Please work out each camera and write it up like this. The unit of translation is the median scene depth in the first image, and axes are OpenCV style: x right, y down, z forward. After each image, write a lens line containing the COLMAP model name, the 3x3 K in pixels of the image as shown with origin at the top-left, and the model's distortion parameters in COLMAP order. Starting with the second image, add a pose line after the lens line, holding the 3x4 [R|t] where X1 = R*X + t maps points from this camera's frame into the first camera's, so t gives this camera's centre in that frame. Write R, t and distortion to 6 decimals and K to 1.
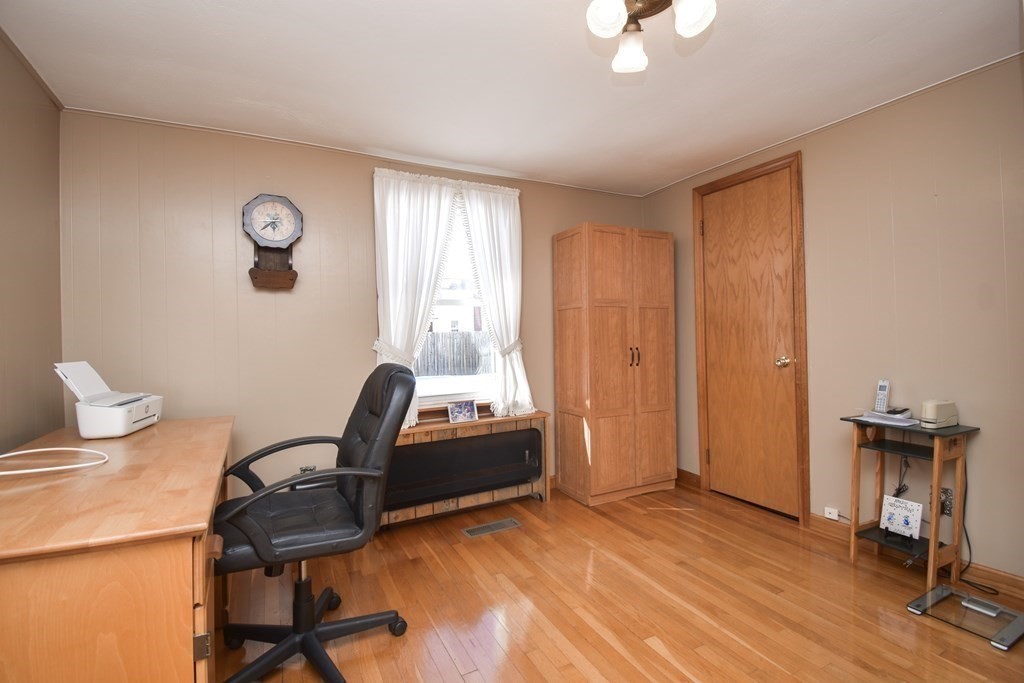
lens RADIAL K [[459.8, 0, 501.5], [0, 459.8, 338.8], [0, 0, 1]] dist [0.021384, -0.026846]
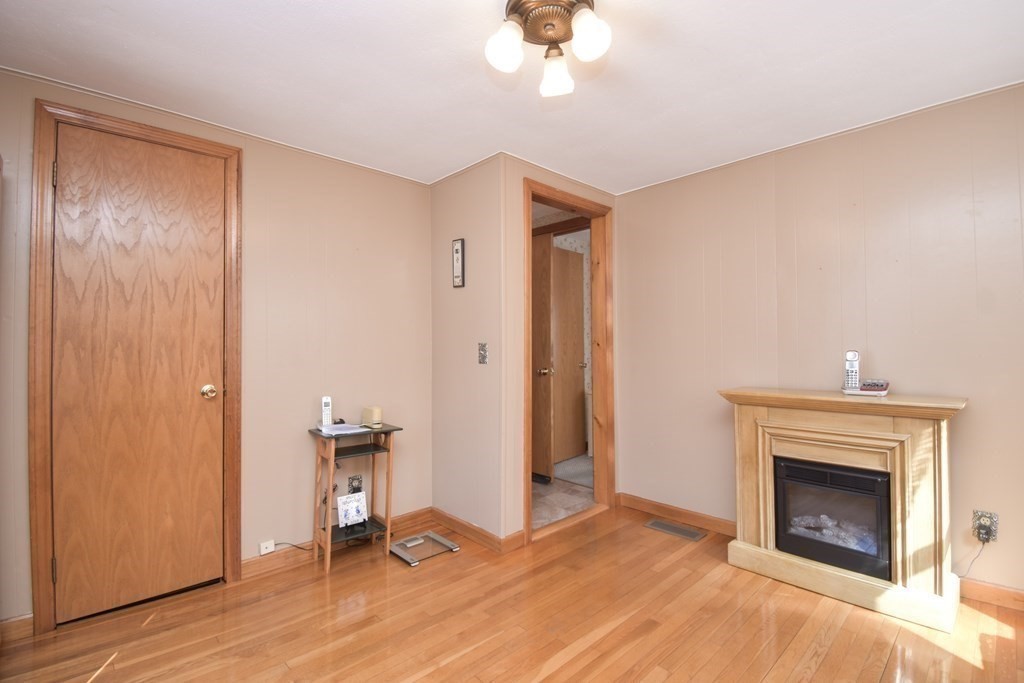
lens RADIAL K [[467.0, 0, 514.9], [0, 467.0, 338.8], [0, 0, 1]] dist [0.021859, -0.027642]
pose [[-0.295431, 0.037803, 0.954616, -0.318812], [0.016743, 0.999268, -0.034390, -0.004735], [-0.955217, 0.005823, -0.295848, 0.697728]]
